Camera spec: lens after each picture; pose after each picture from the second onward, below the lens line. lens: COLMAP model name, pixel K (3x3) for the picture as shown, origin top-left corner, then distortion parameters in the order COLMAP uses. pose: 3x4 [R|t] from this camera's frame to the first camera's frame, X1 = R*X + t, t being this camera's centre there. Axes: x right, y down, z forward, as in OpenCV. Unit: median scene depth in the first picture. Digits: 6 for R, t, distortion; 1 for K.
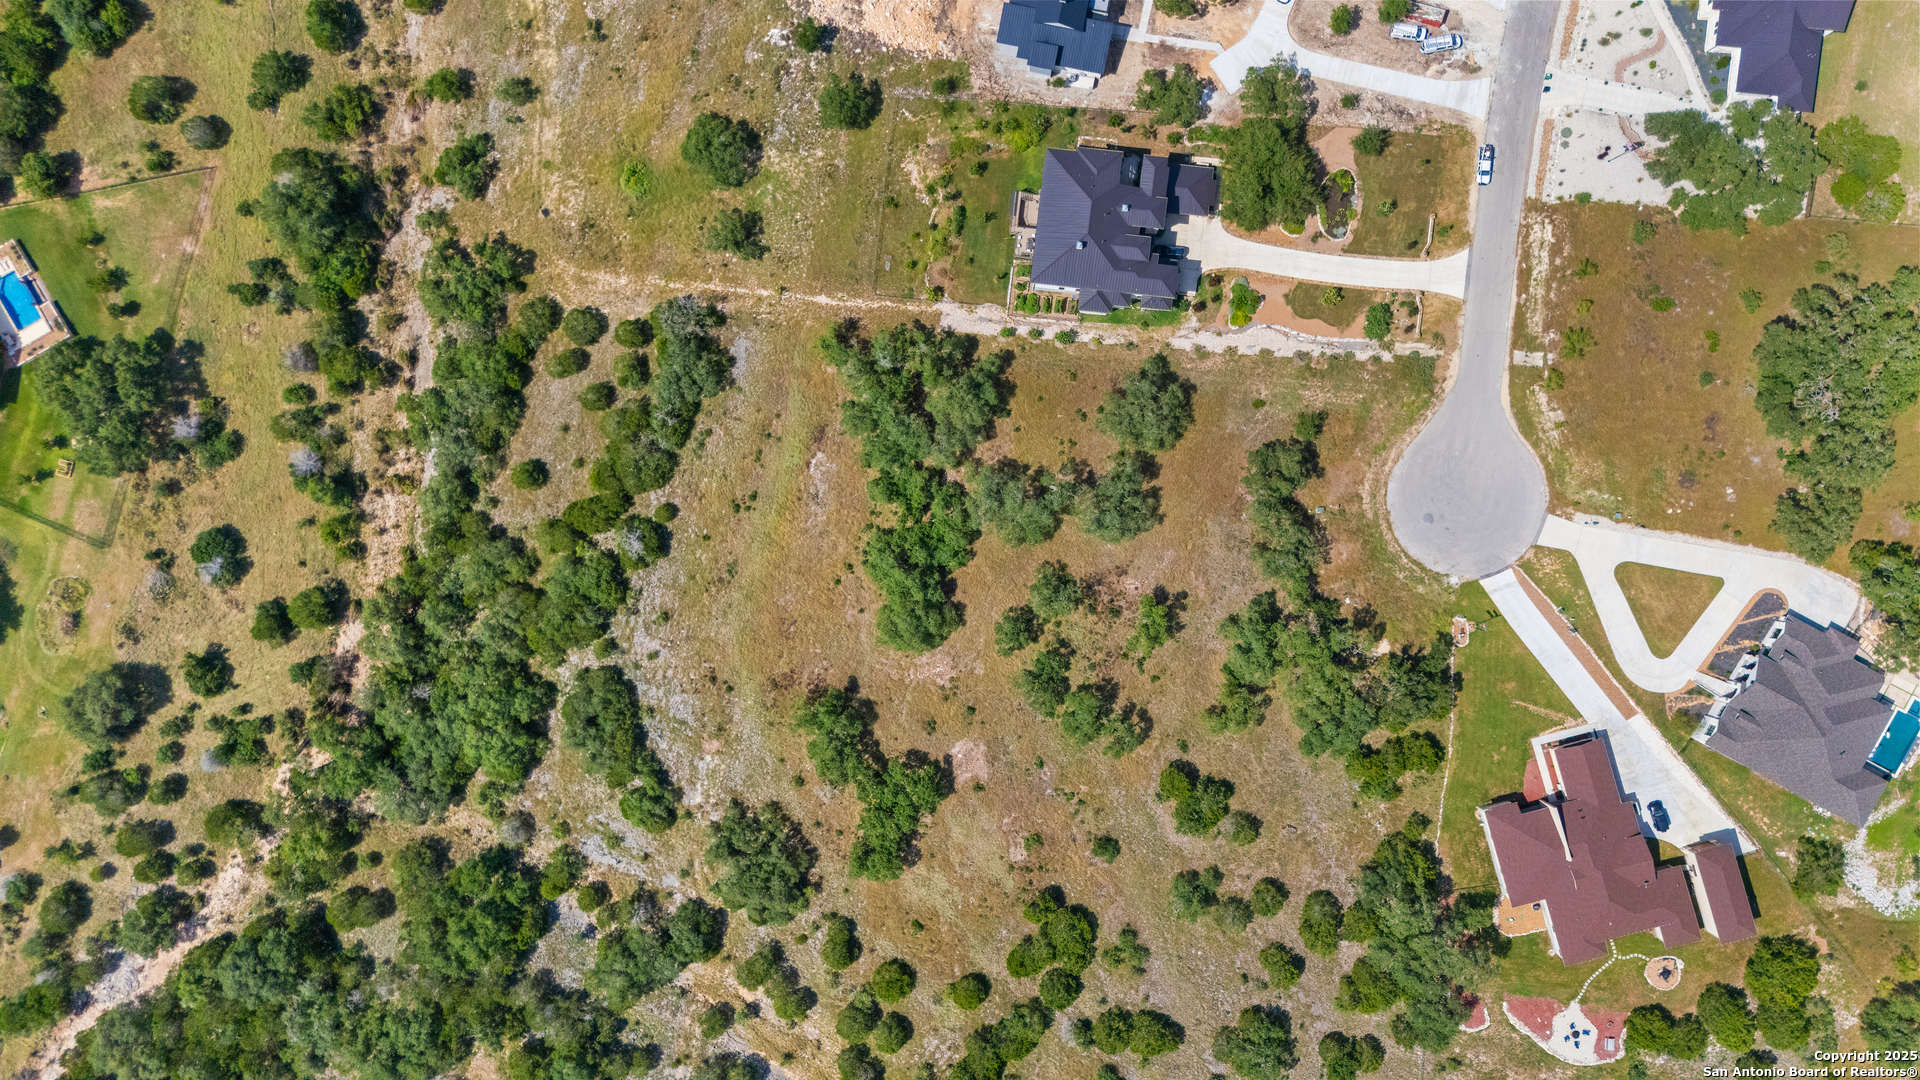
lens RADIAL K [[1411.6, 0, 960.0], [0, 1411.6, 540.0], [0, 0, 1]] dist [0.067108, -0.061447]
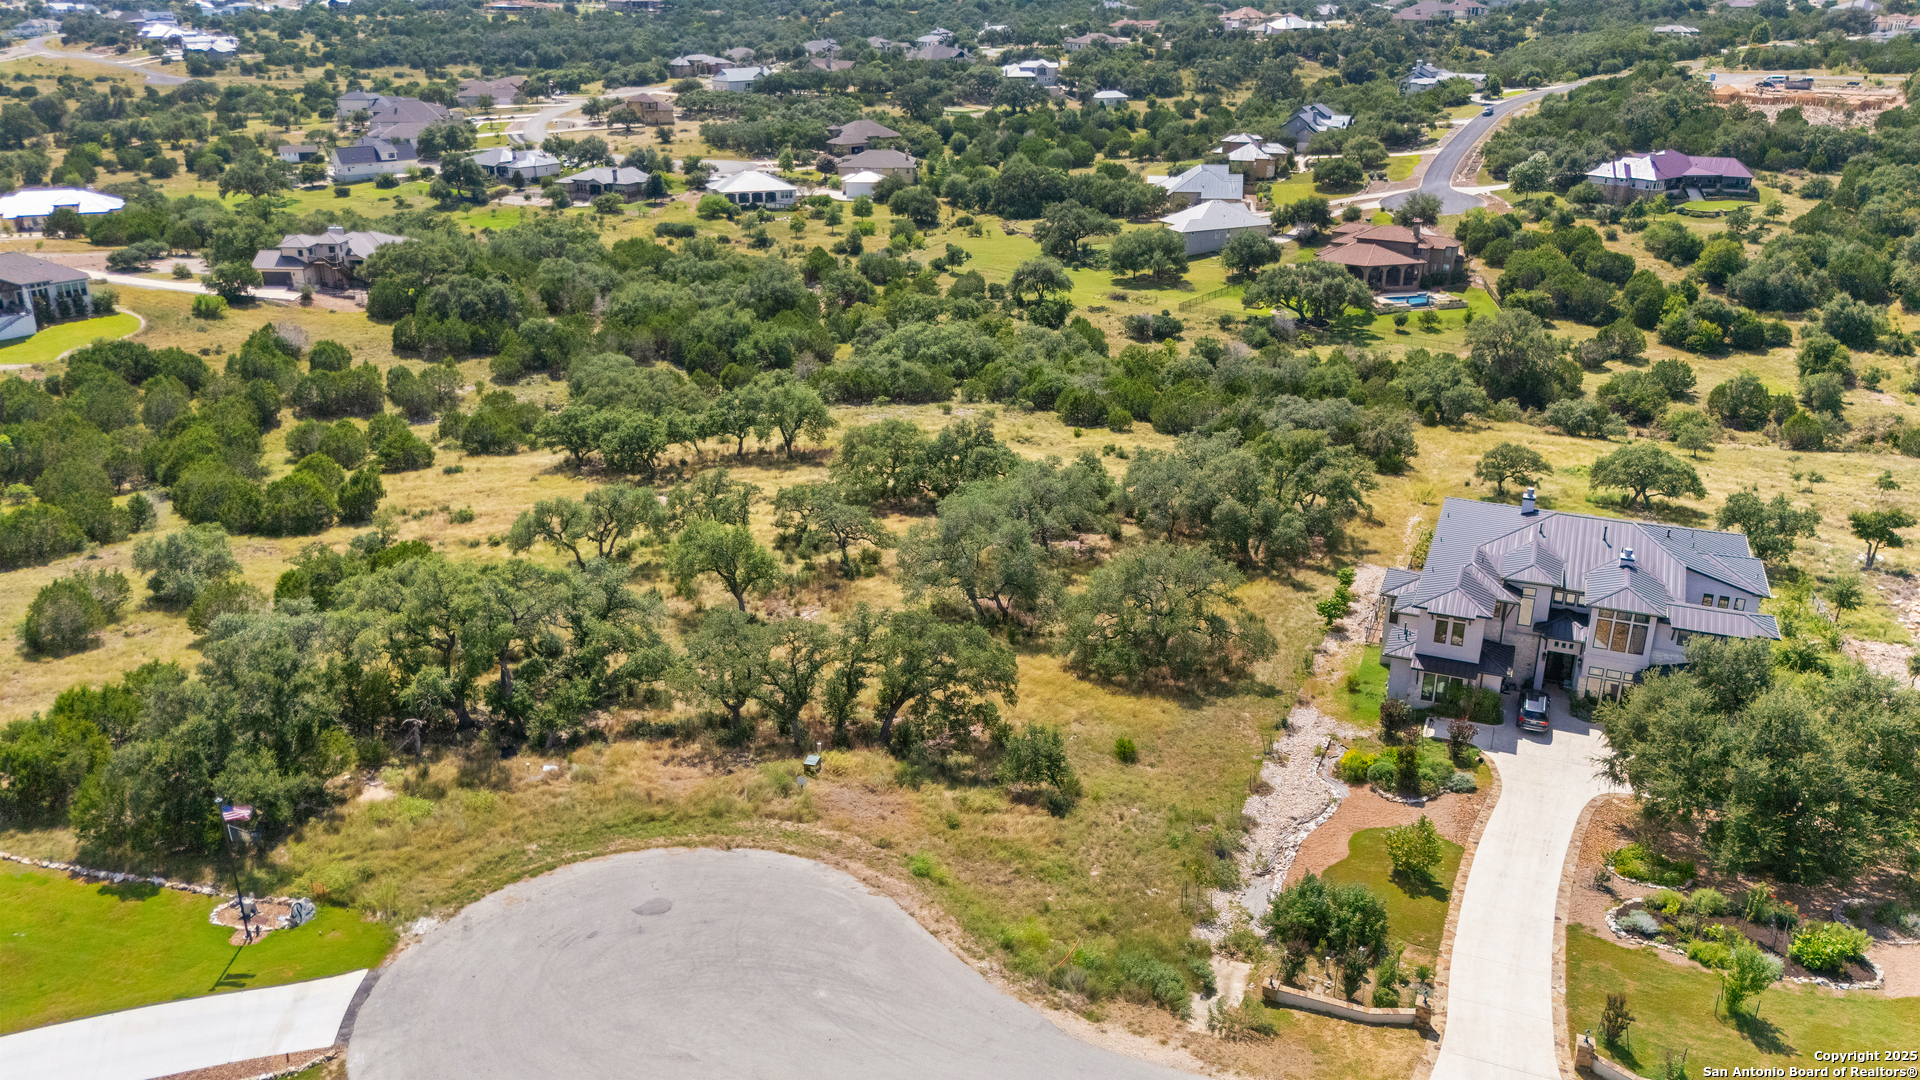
lens RADIAL K [[1411.6, 0, 960.0], [0, 1411.6, 540.0], [0, 0, 1]] dist [0.067108, -0.061447]
pose [[-0.277474, 0.384240, -0.880550, 0.521322], [-0.960688, -0.119870, 0.250419, -0.137264], [-0.009331, 0.915418, 0.402396, 0.767466]]
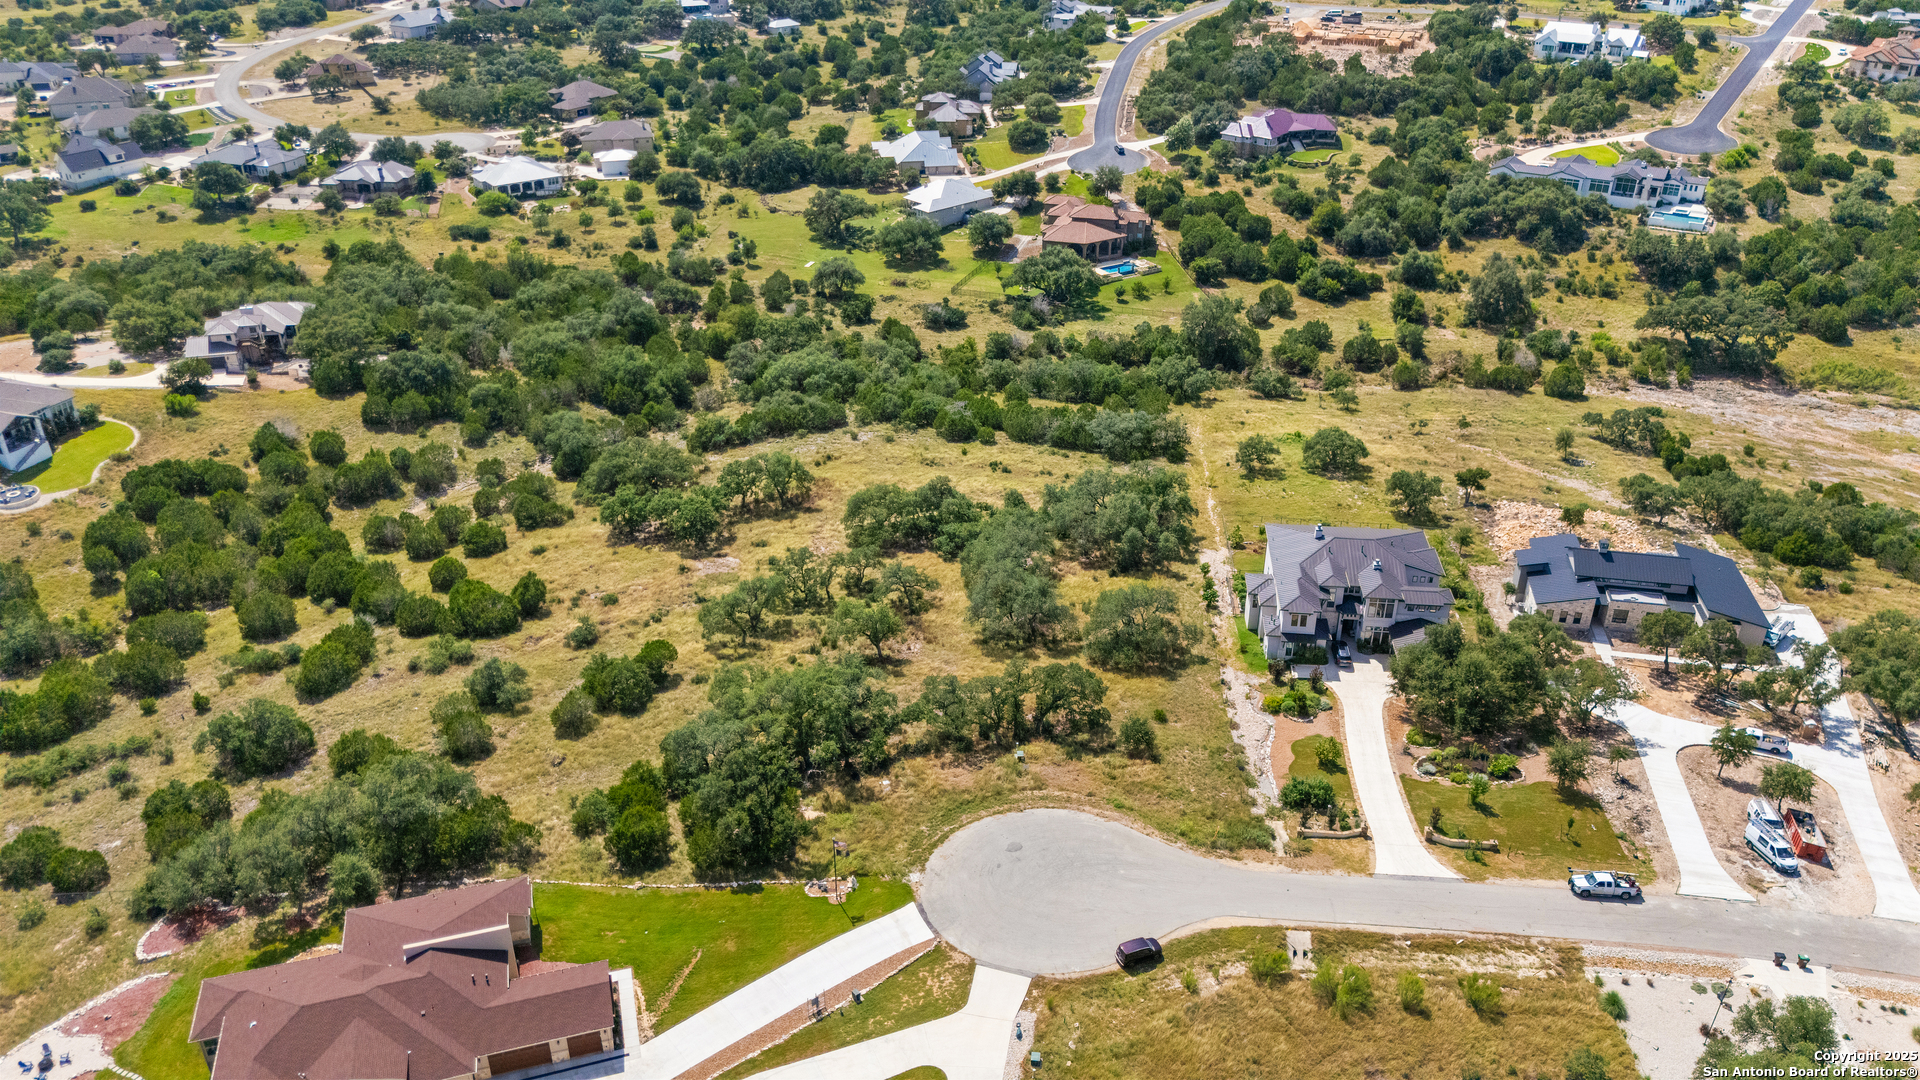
lens RADIAL K [[1411.6, 0, 960.0], [0, 1411.6, 540.0], [0, 0, 1]] dist [0.067108, -0.061447]
pose [[0.011631, 0.508893, -0.860751, 0.759703], [-0.999761, -0.009996, -0.019420, 0.020723], [-0.018487, 0.860772, 0.508655, 0.538568]]
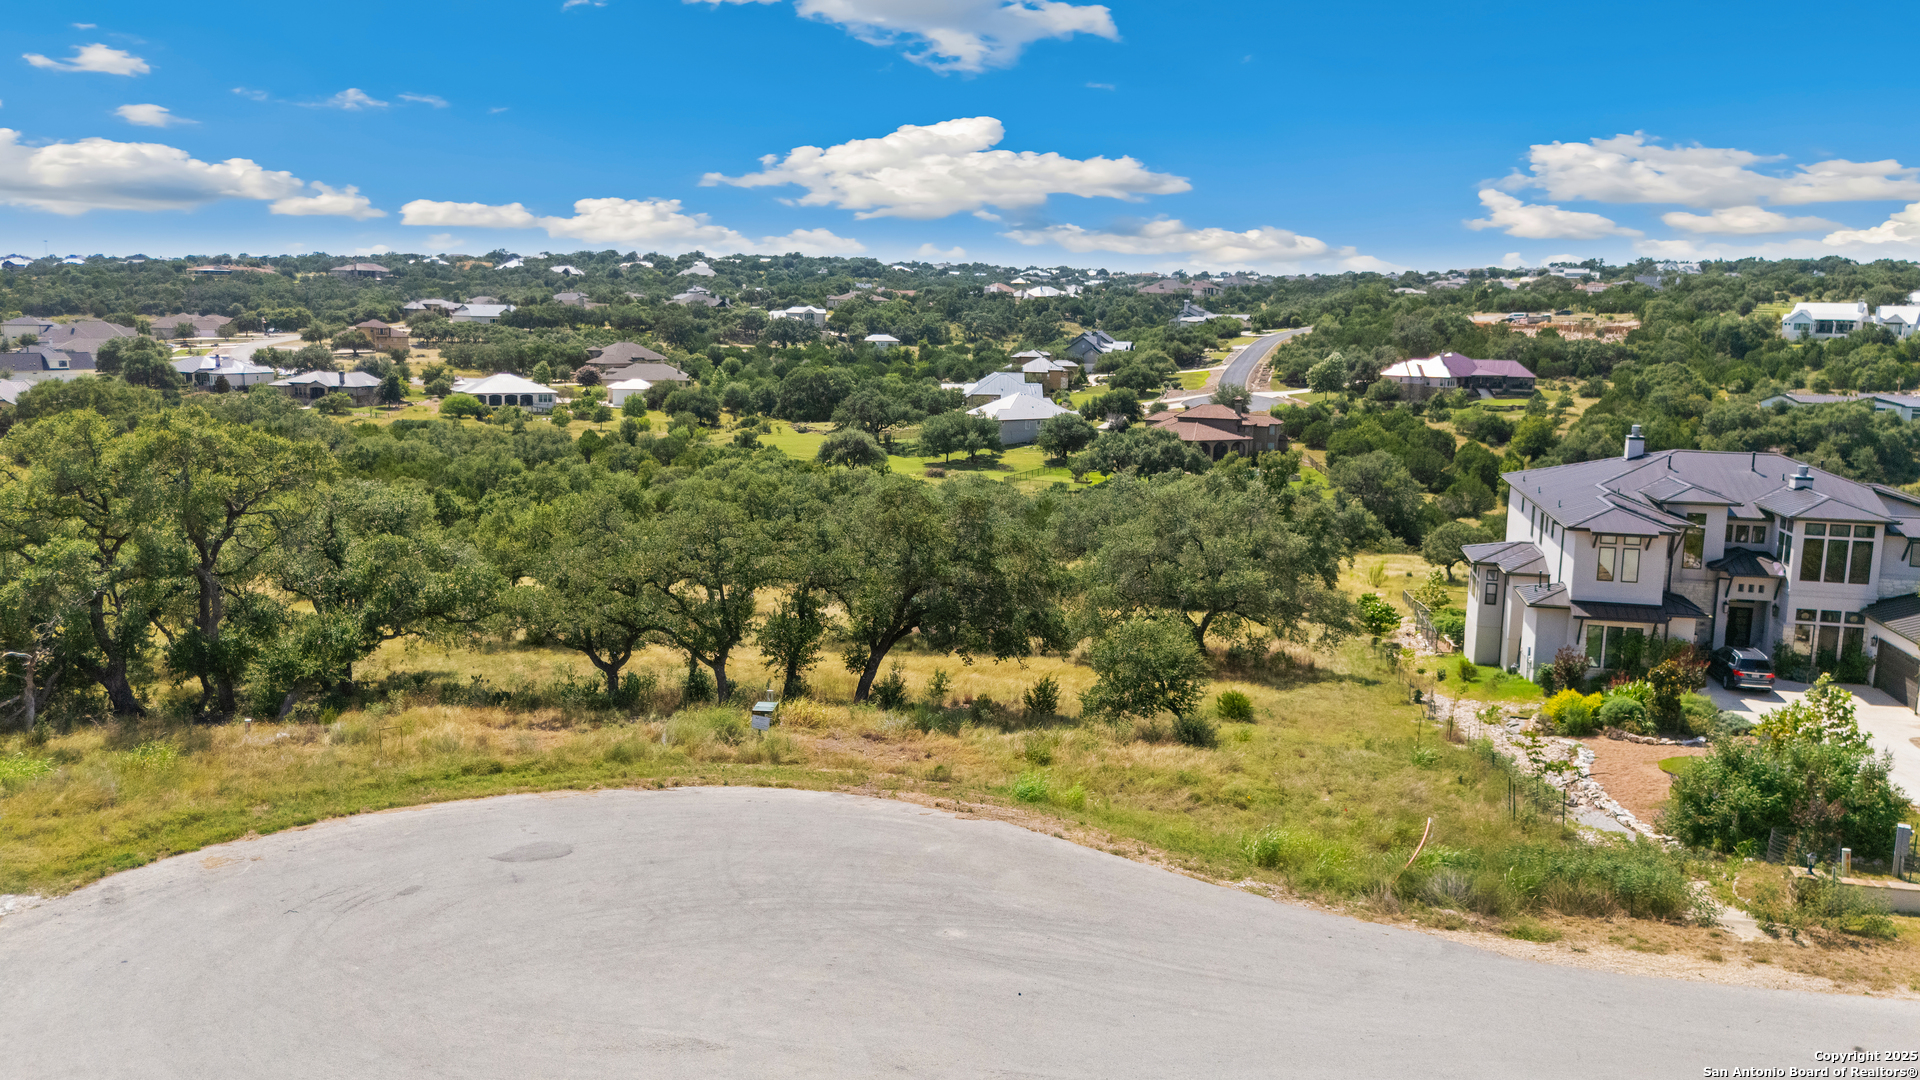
lens RADIAL K [[1448.5, 0, 960.0], [0, 1448.5, 540.0], [0, 0, 1]] dist [0.074154, -0.072276]
pose [[-0.103251, 0.190313, -0.976279, 0.444064], [-0.994082, -0.053065, 0.094789, -0.068212], [-0.033767, 0.980288, 0.194665, 0.892127]]
